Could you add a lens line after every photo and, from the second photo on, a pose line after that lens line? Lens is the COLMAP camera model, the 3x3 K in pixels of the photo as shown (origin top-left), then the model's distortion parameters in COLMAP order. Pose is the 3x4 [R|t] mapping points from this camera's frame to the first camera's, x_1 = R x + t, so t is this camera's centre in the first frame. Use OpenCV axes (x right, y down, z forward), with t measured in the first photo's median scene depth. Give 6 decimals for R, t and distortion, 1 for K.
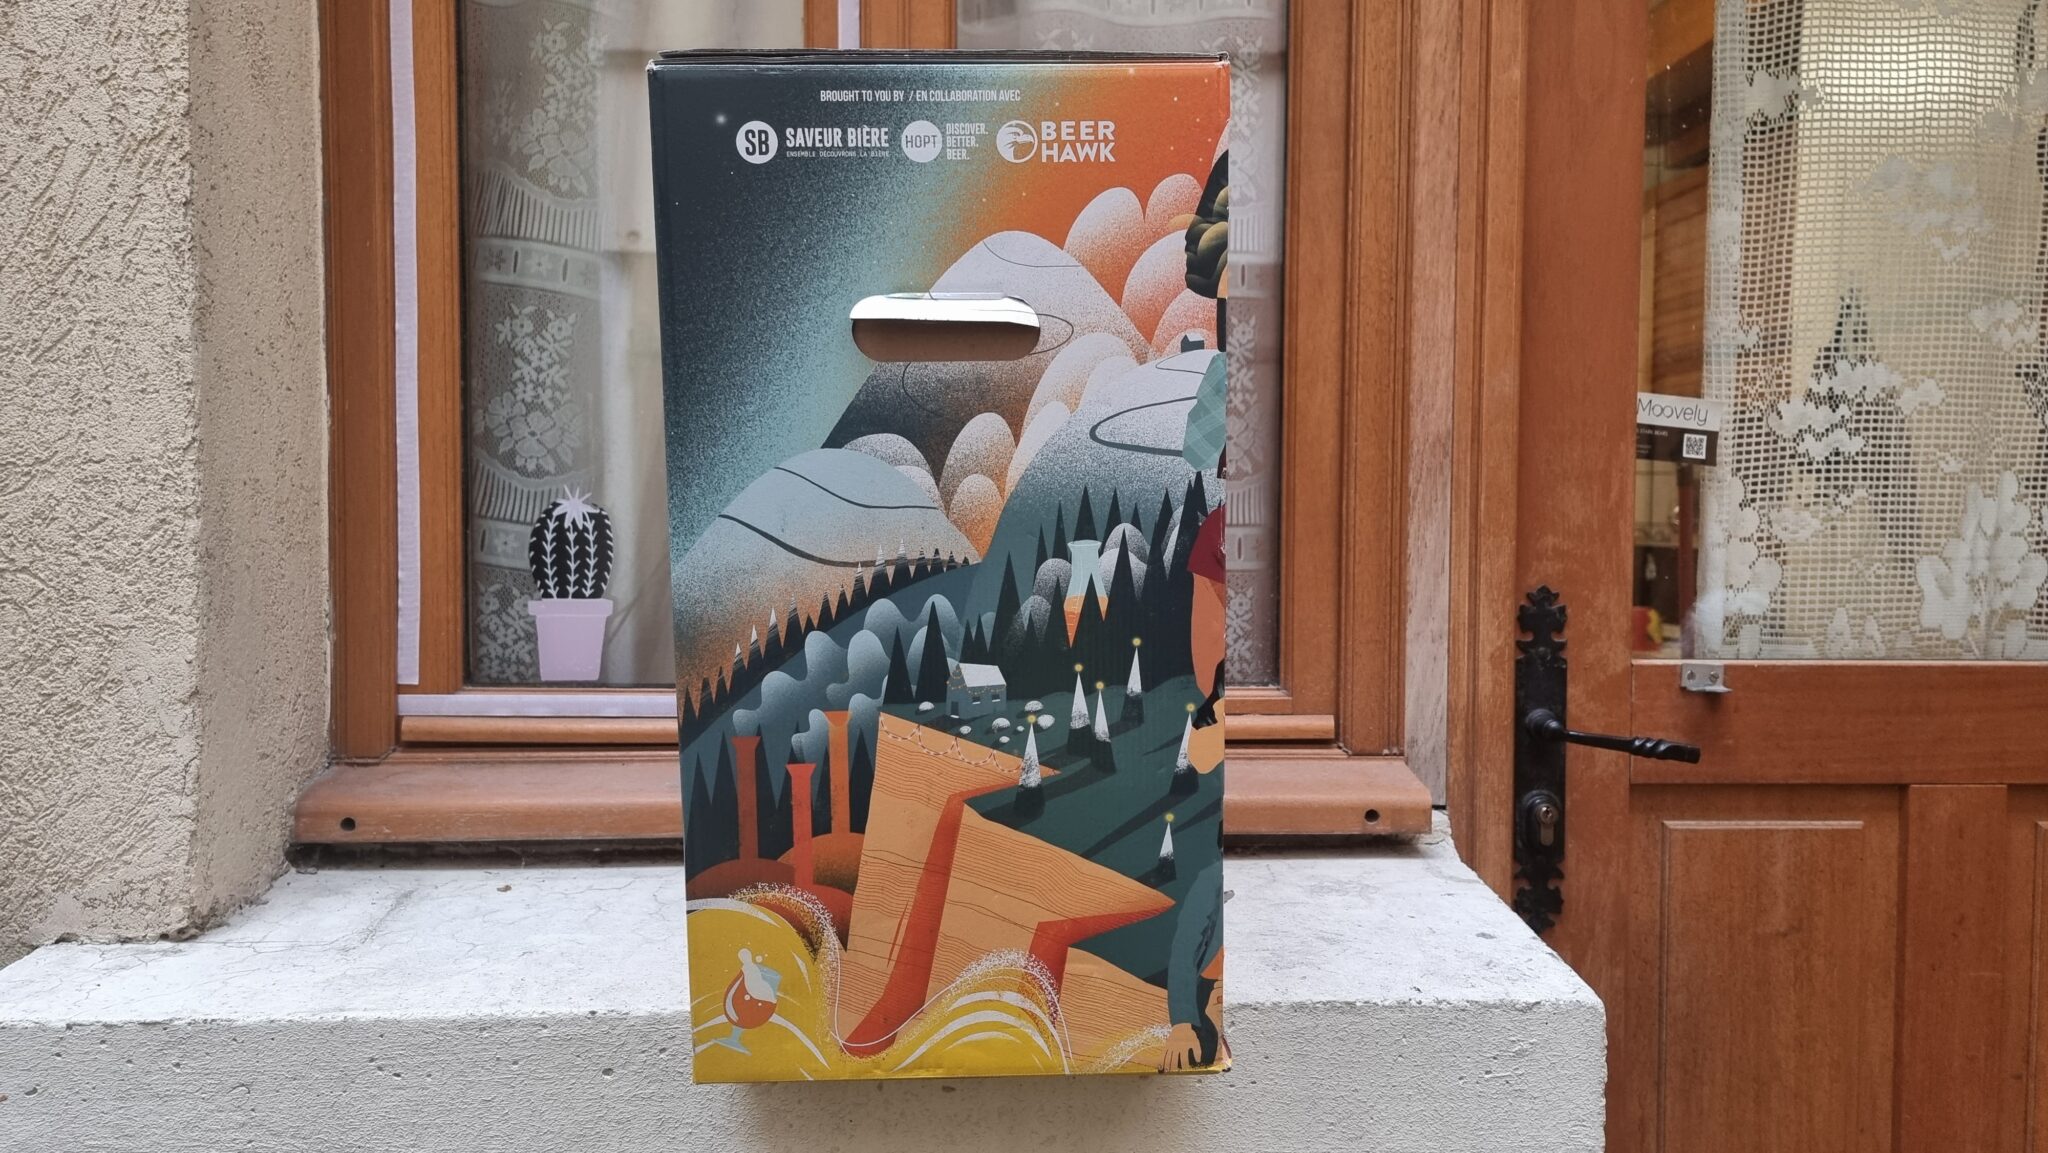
lens RADIAL K [[1422.1, 0, 1024.0], [0, 1422.1, 582.7], [0, 0, 1]] dist [0.013896, -0.025408]
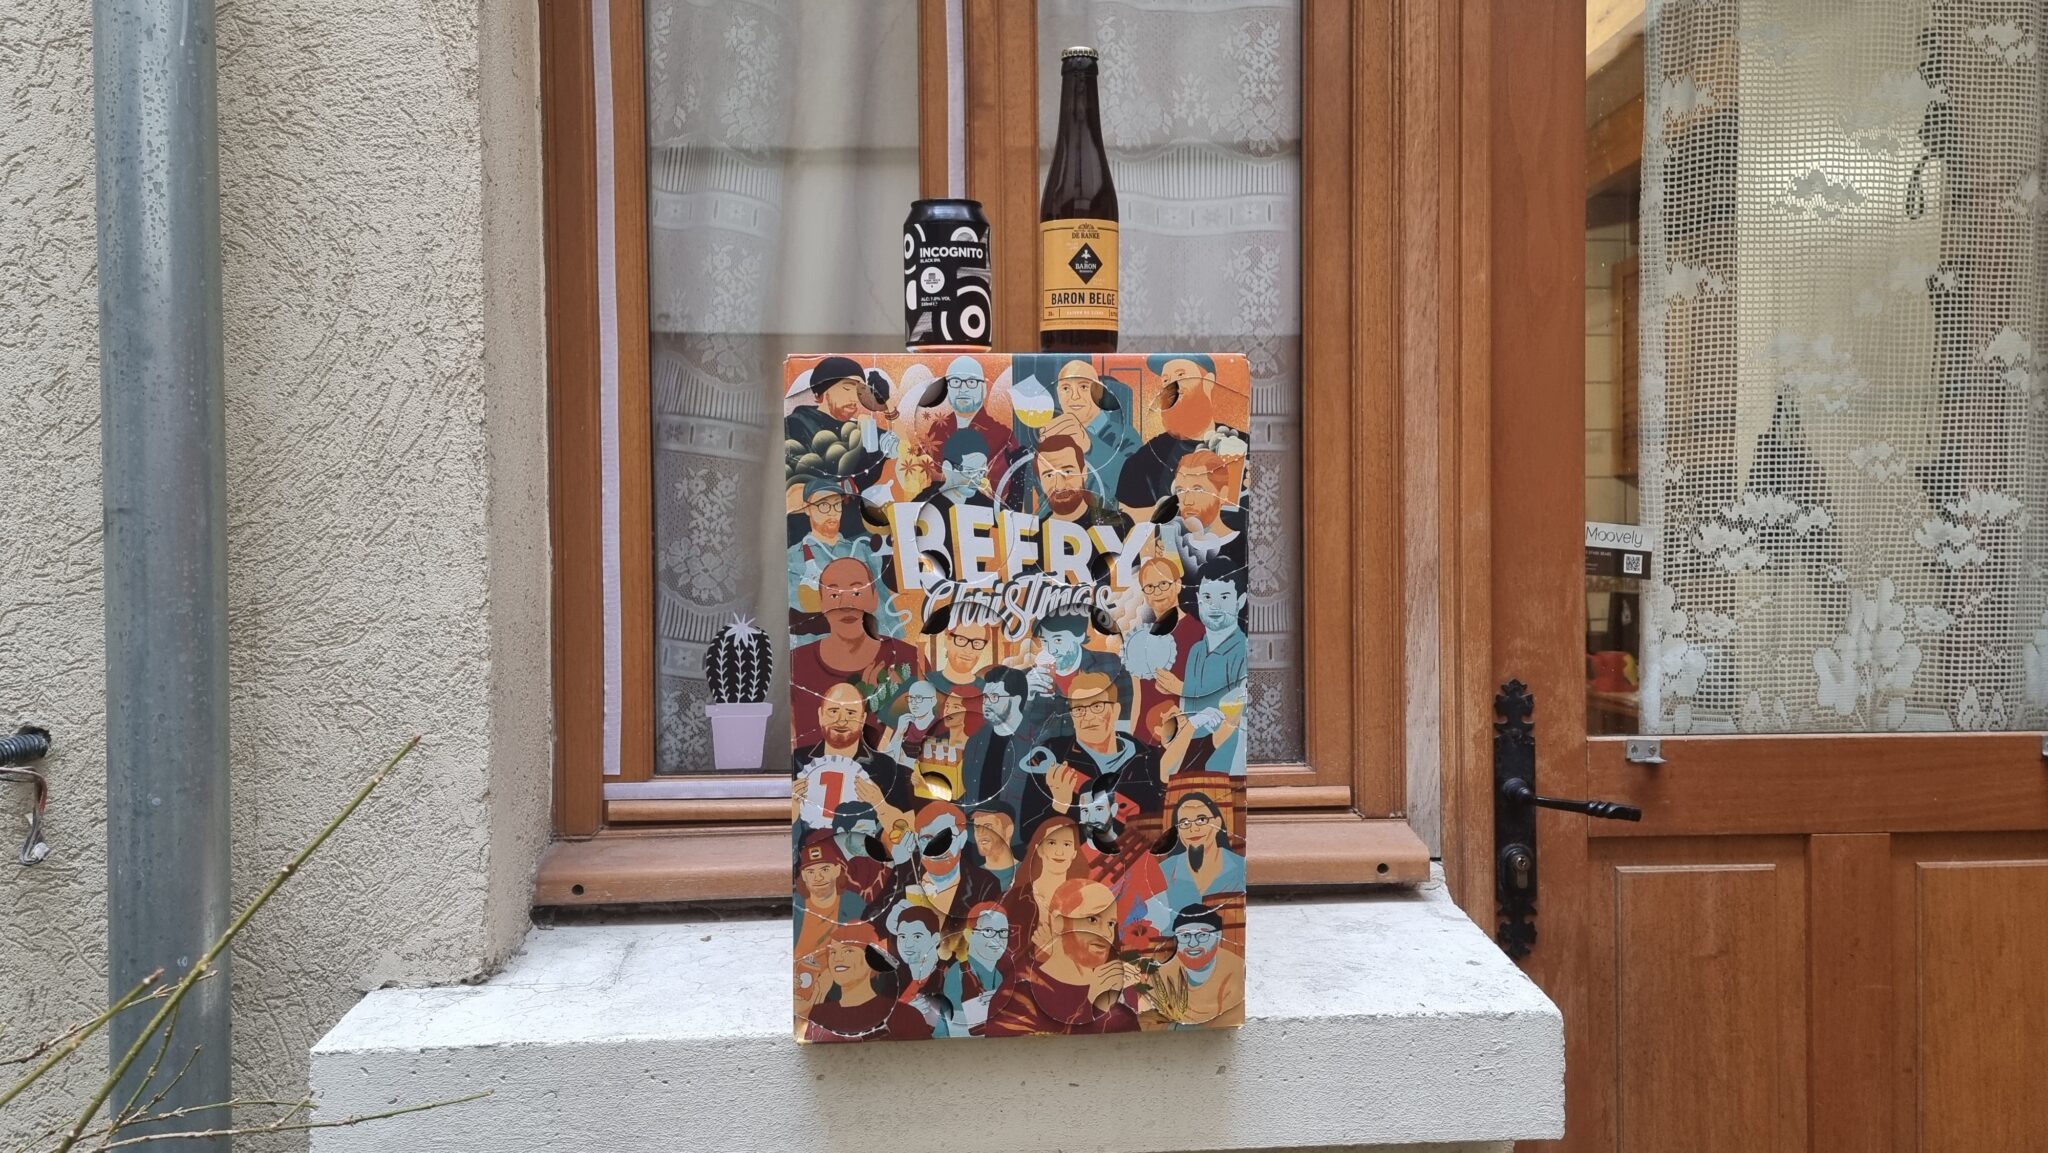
lens RADIAL K [[1422.1, 0, 1029.3], [0, 1422.1, 566.7], [0, 0, 1]] dist [0.013896, -0.025408]
pose [[0.999848, -0.014952, 0.009007, -0.073025], [0.015218, 0.999427, -0.030221, -0.067070], [-0.008550, 0.030354, 0.999503, -0.256164]]
